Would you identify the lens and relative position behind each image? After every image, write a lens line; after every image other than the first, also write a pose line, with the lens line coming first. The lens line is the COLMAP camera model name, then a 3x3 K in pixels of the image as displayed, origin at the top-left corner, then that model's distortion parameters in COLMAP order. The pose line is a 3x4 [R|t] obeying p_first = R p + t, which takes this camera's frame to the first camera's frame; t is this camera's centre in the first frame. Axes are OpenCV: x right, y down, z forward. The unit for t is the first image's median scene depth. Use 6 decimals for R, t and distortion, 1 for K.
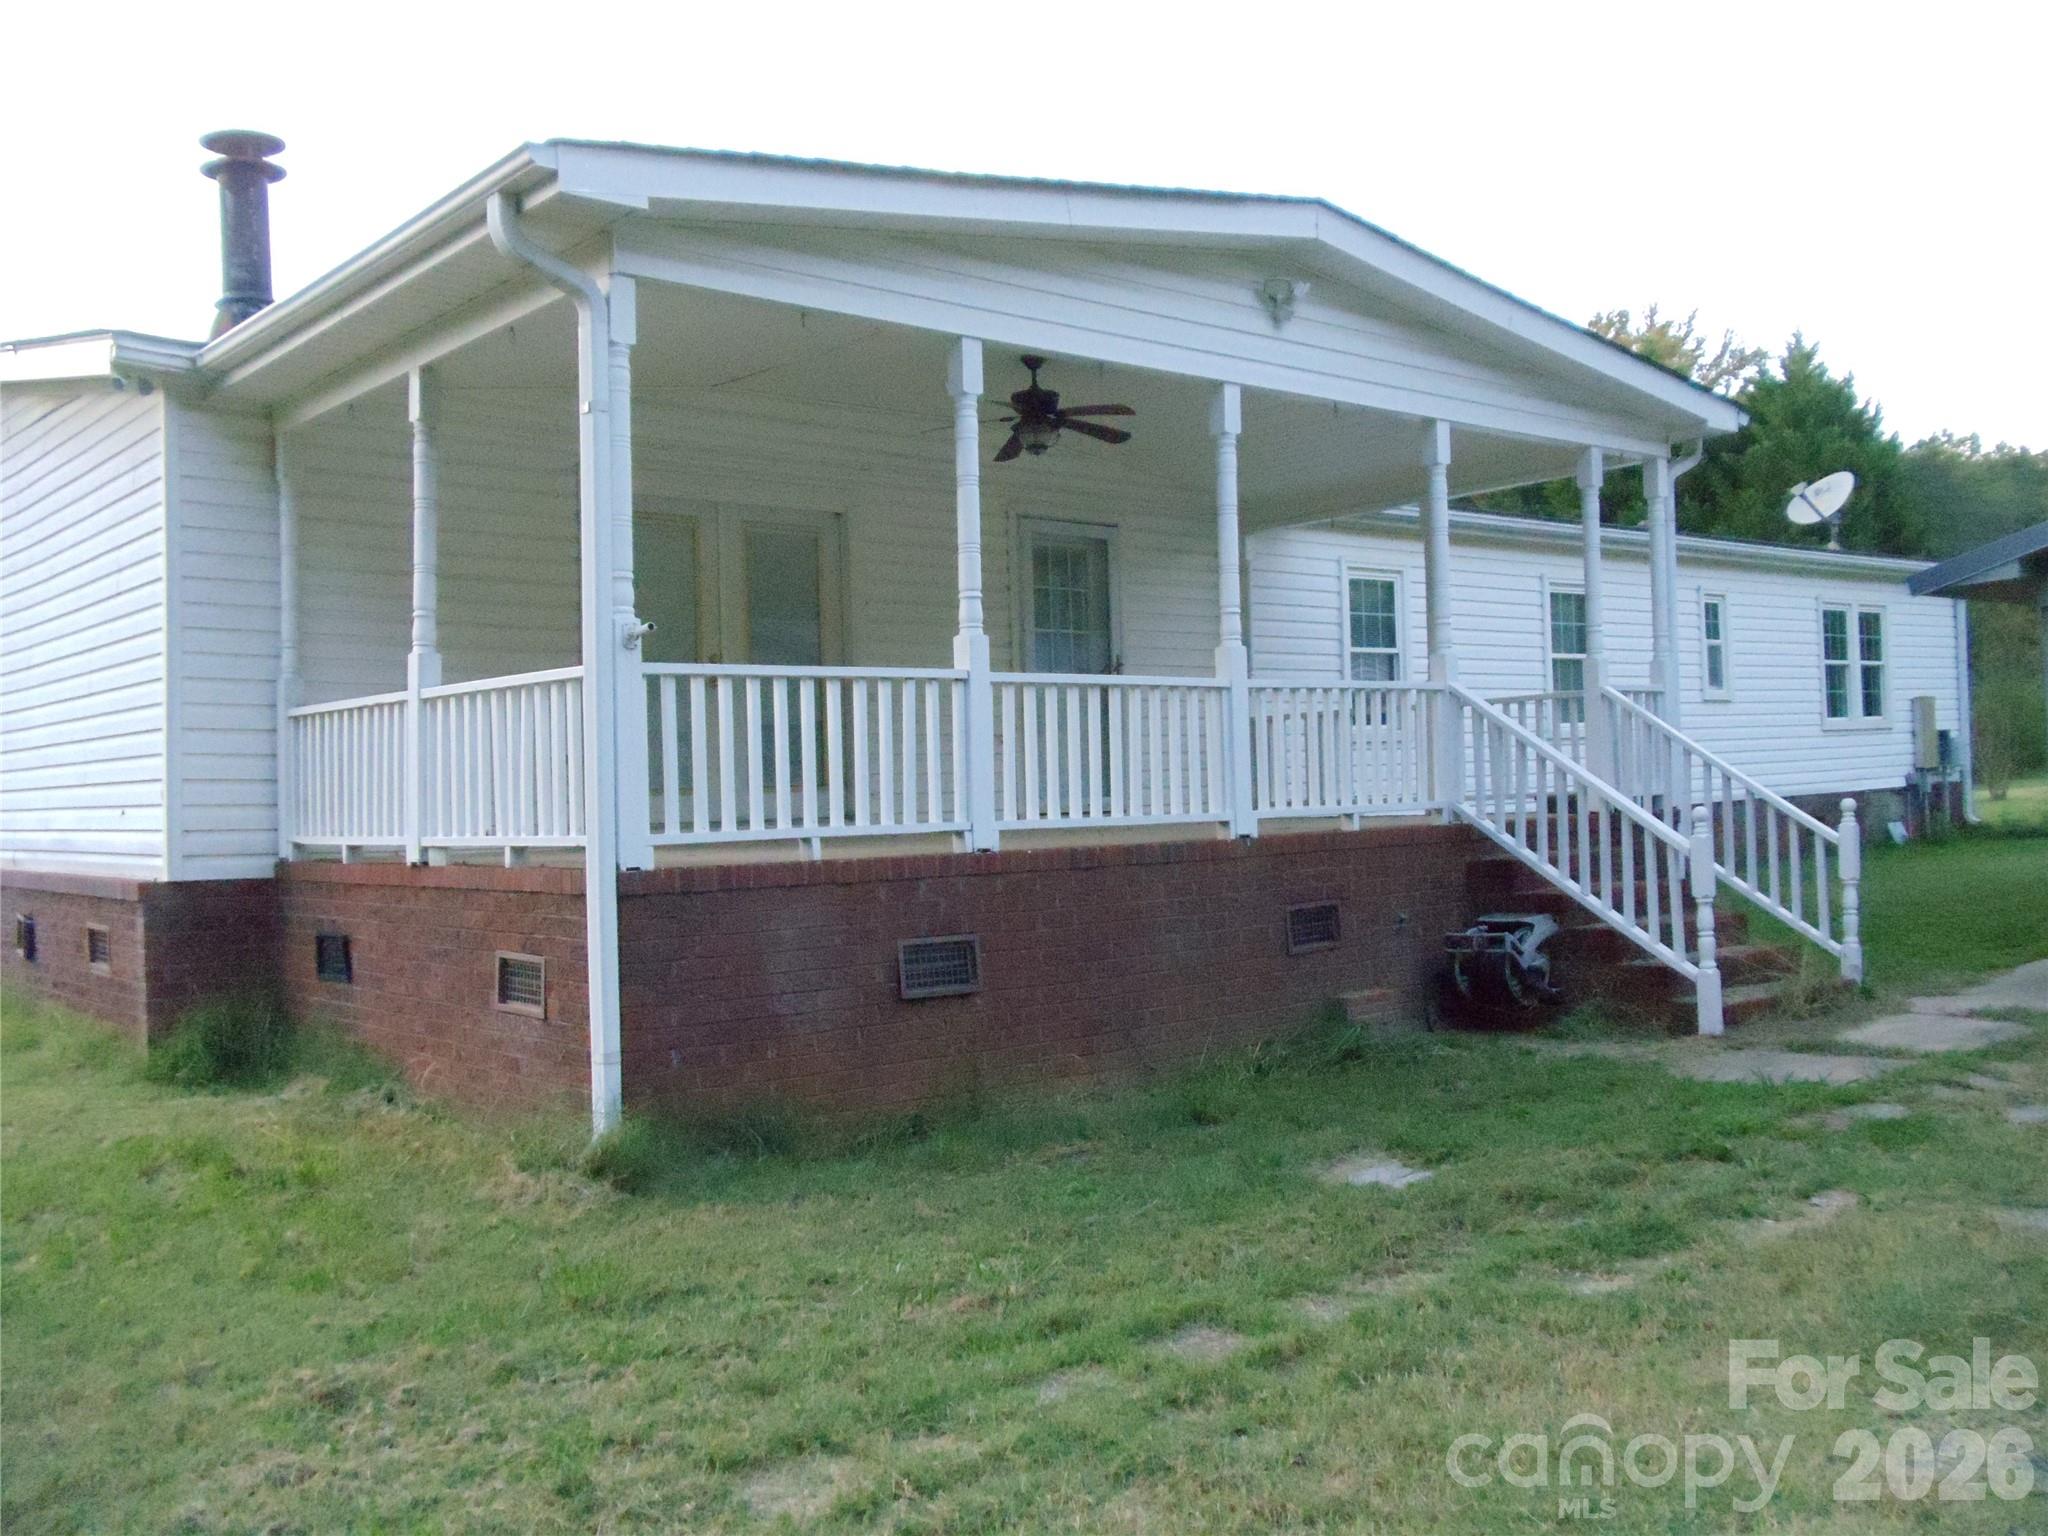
lens RADIAL K [[1936.9, 0, 1024.0], [0, 1936.9, 768.0], [0, 0, 1]] dist [-0.059093, 0.006182]
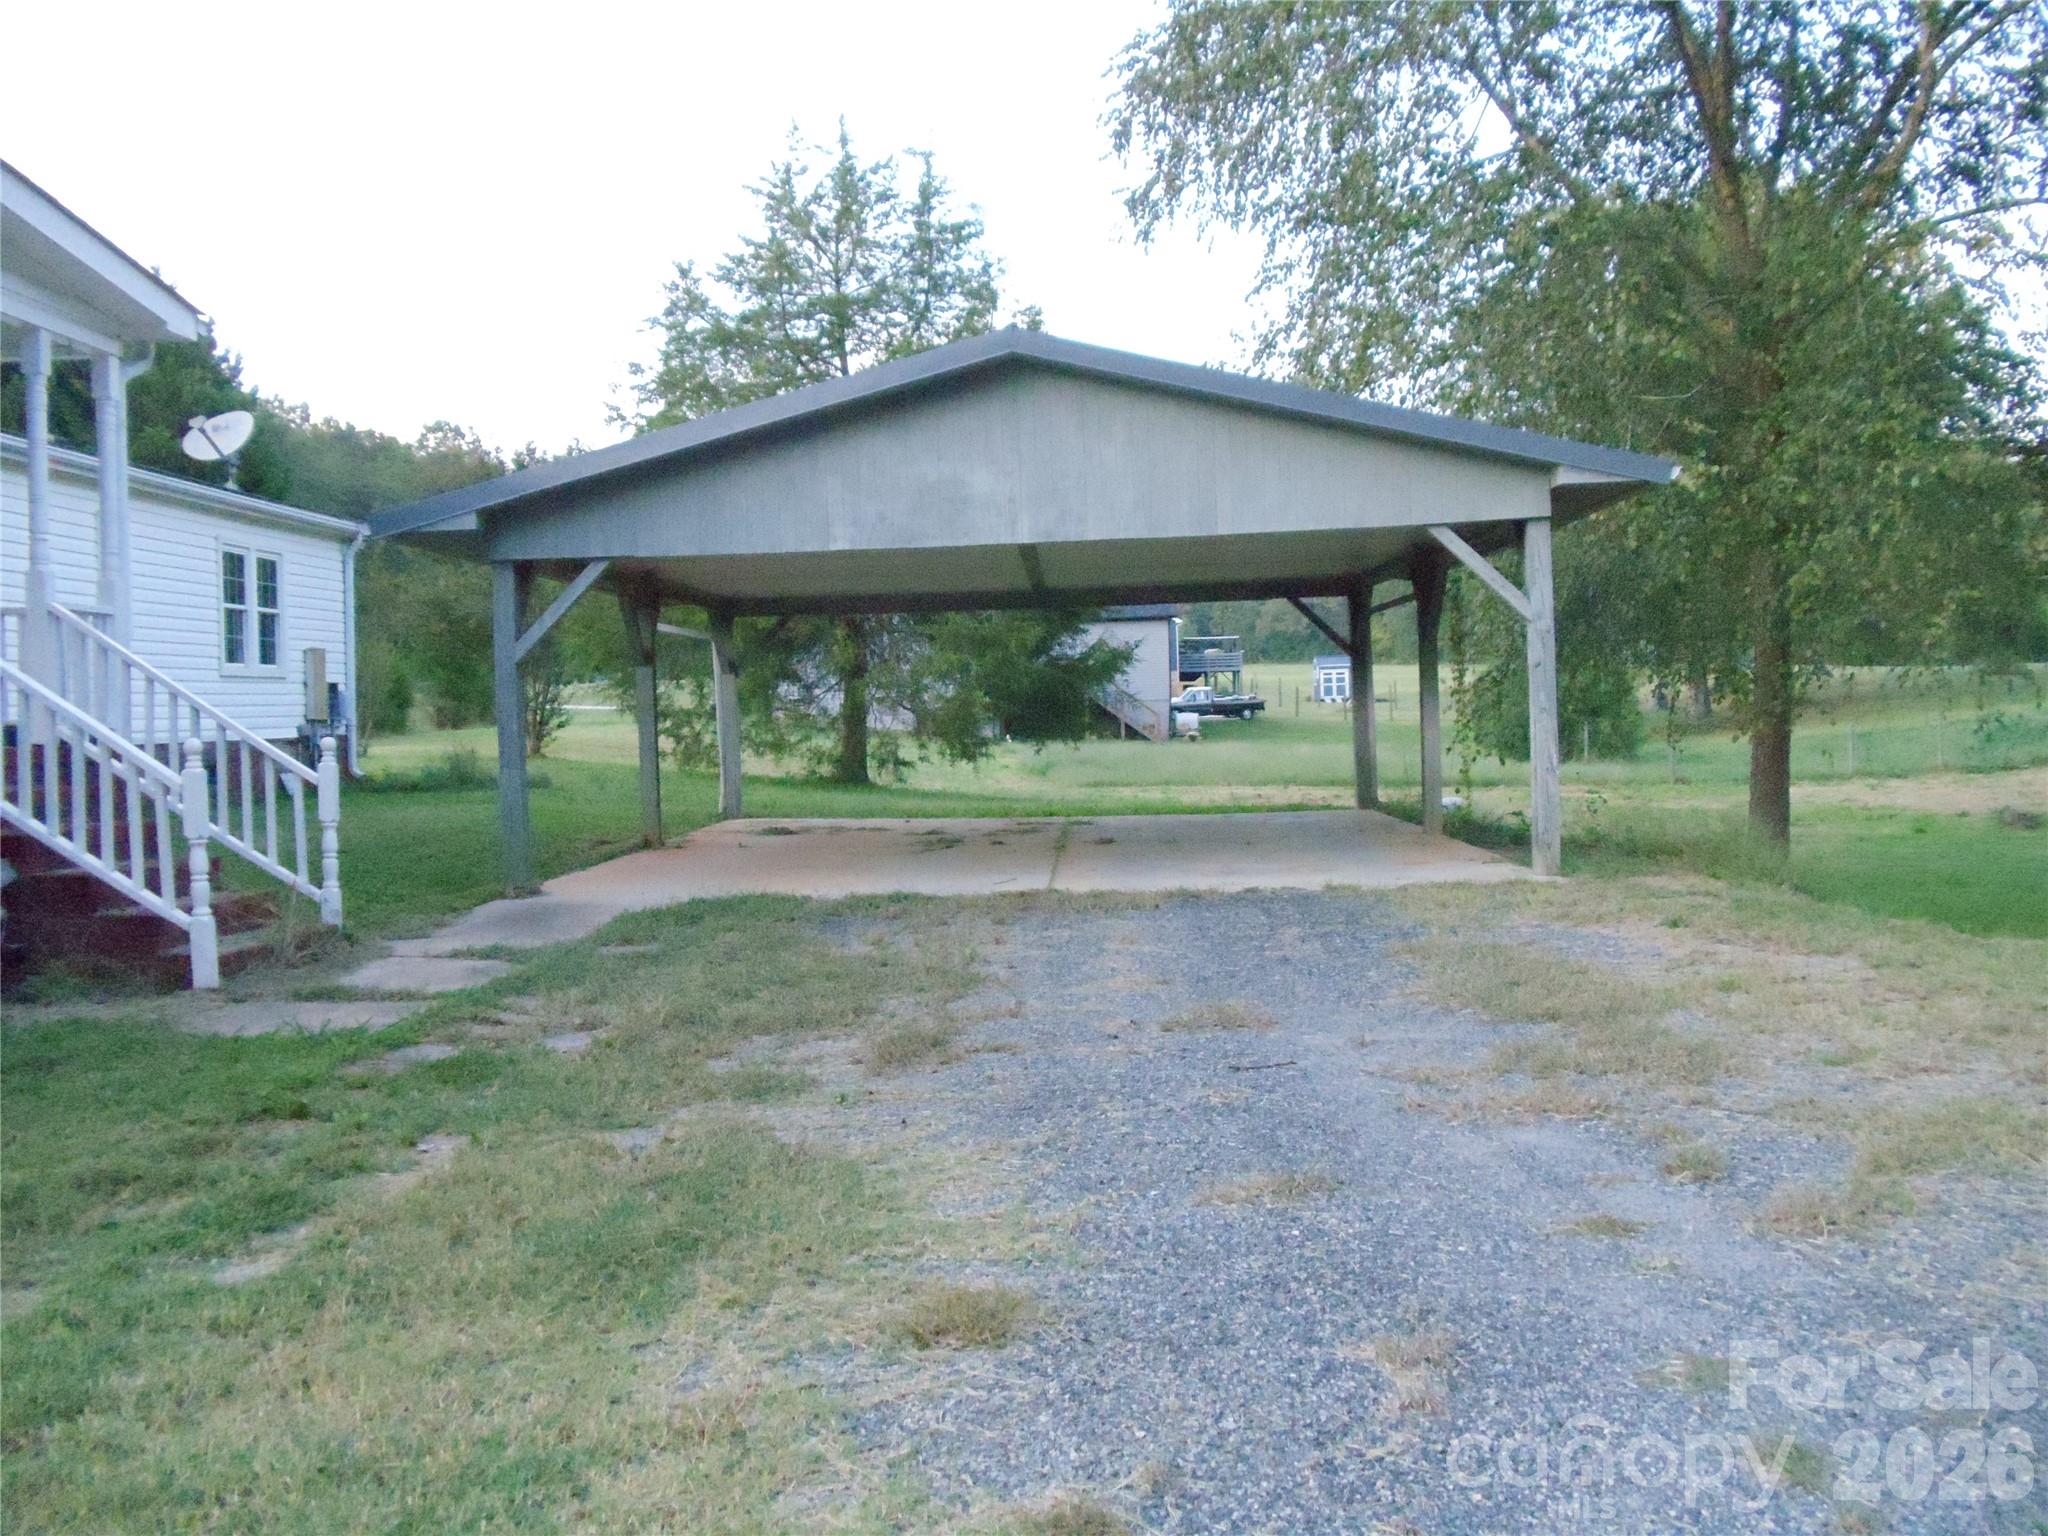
lens RADIAL K [[1936.9, 0, 1024.0], [0, 1936.9, 768.0], [0, 0, 1]] dist [-0.059093, 0.006182]
pose [[0.650506, 0.023645, 0.759133, -0.076418], [-0.035549, 0.999368, -0.000665, 0.020178], [-0.758669, -0.026554, 0.650935, 0.111405]]
